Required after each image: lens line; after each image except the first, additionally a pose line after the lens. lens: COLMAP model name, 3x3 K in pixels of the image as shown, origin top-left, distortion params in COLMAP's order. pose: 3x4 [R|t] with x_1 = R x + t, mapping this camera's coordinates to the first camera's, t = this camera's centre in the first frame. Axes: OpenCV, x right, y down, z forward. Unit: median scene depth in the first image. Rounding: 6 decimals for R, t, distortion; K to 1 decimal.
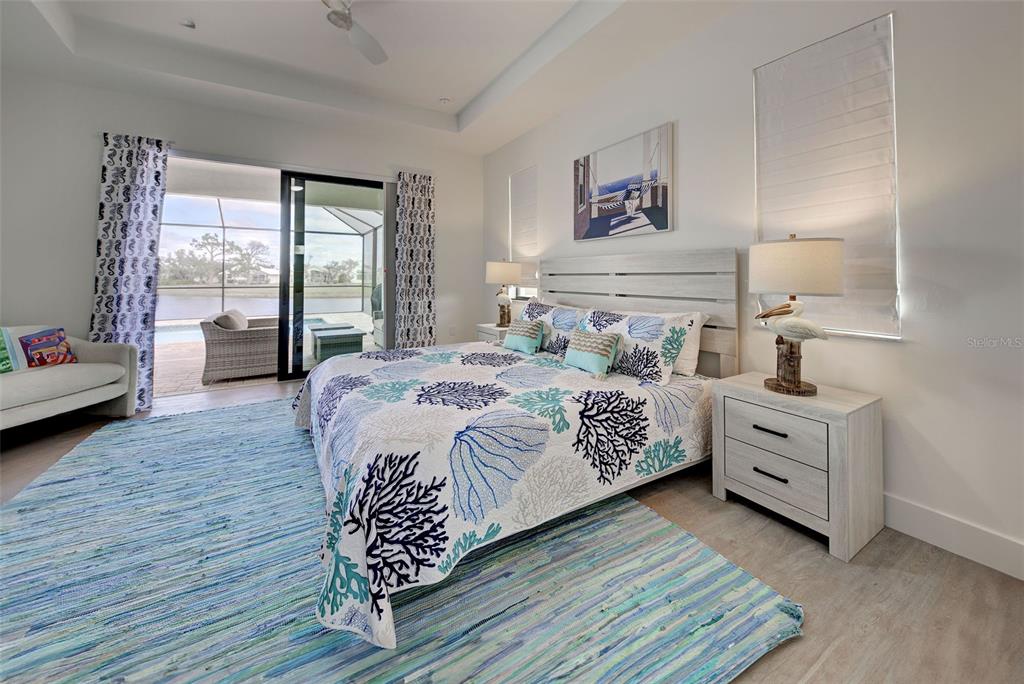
lens RADIAL K [[381.3, 0, 504.9], [0, 381.3, 274.2], [0, 0, 1]] dist [0.000079, -0.000009]
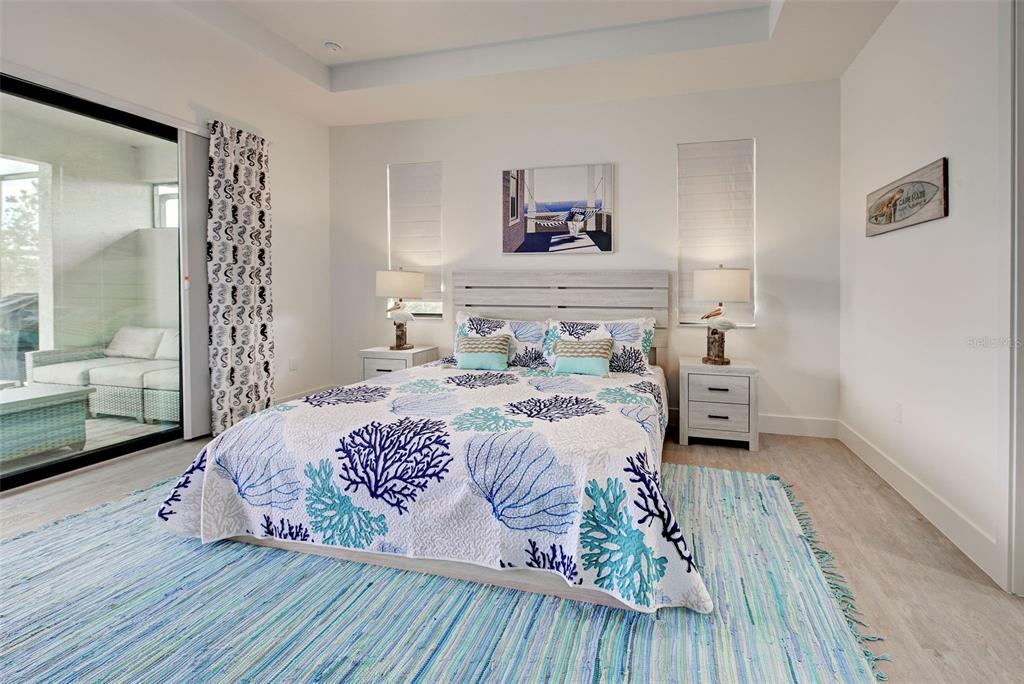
lens RADIAL K [[420.7, 0, 580.0], [0, 420.7, 296.1], [0, 0, 1]] dist [0.008274, -0.004095]
pose [[0.694782, -0.007809, 0.719178, -0.545395], [-0.011784, 0.999683, 0.022239, -0.003805], [-0.719124, -0.023926, 0.694470, 0.121684]]
